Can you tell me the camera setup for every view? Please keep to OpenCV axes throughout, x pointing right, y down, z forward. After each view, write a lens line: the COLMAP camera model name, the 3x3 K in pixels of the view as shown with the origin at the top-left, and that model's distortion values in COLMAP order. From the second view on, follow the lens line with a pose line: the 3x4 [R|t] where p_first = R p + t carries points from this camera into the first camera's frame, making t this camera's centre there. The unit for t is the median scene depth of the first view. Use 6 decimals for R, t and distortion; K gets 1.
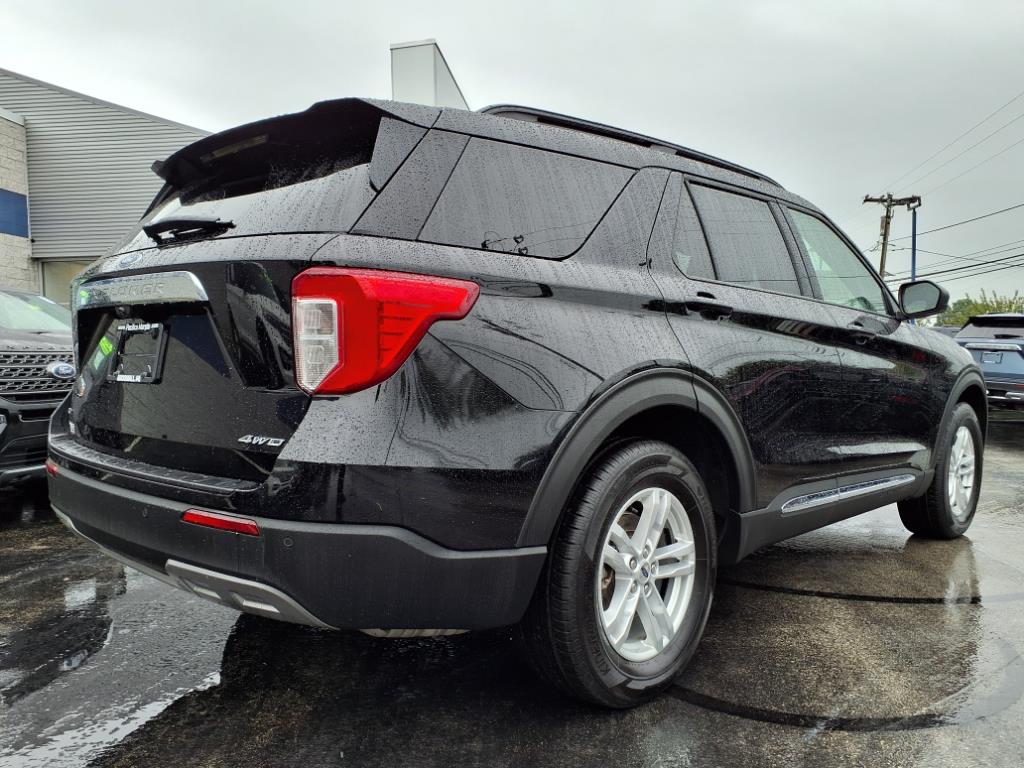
lens RADIAL K [[826.6, 0, 512.0], [0, 826.6, 384.0], [0, 0, 1]] dist [0.067830, -0.078638]
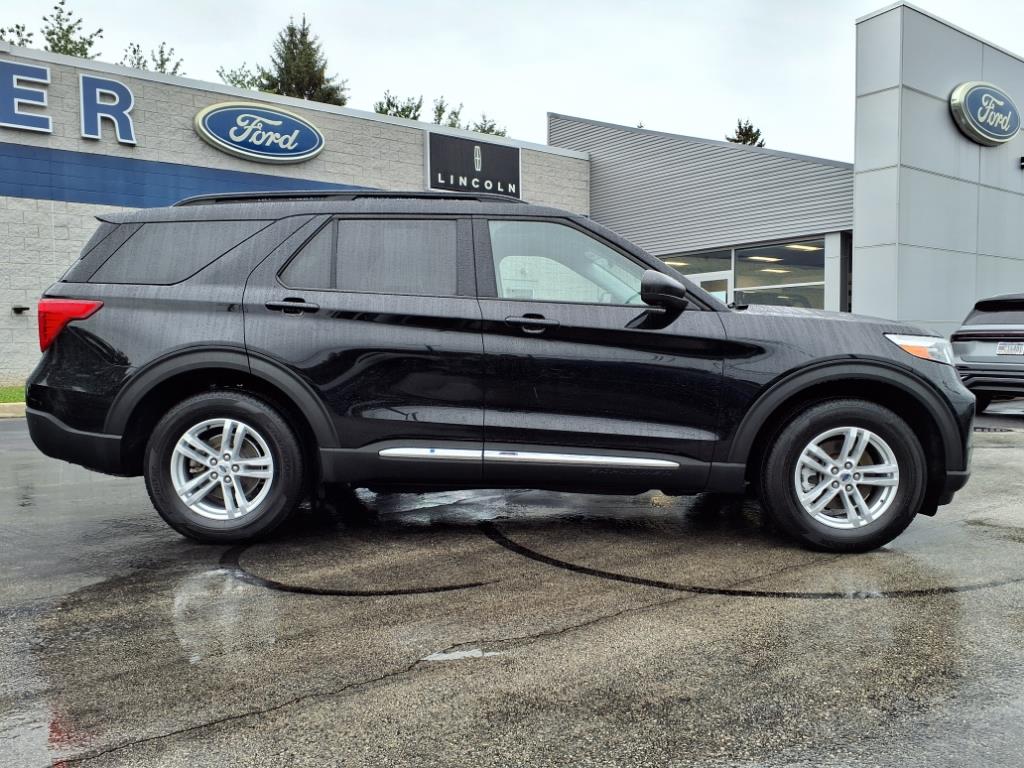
lens RADIAL K [[826.6, 0, 512.0], [0, 826.6, 384.0], [0, 0, 1]] dist [0.067830, -0.078638]
pose [[0.680836, 0.048918, -0.730800, 1.633682], [-0.036031, 0.998796, 0.033290, -0.018618], [0.731549, 0.003667, 0.681779, 0.261033]]
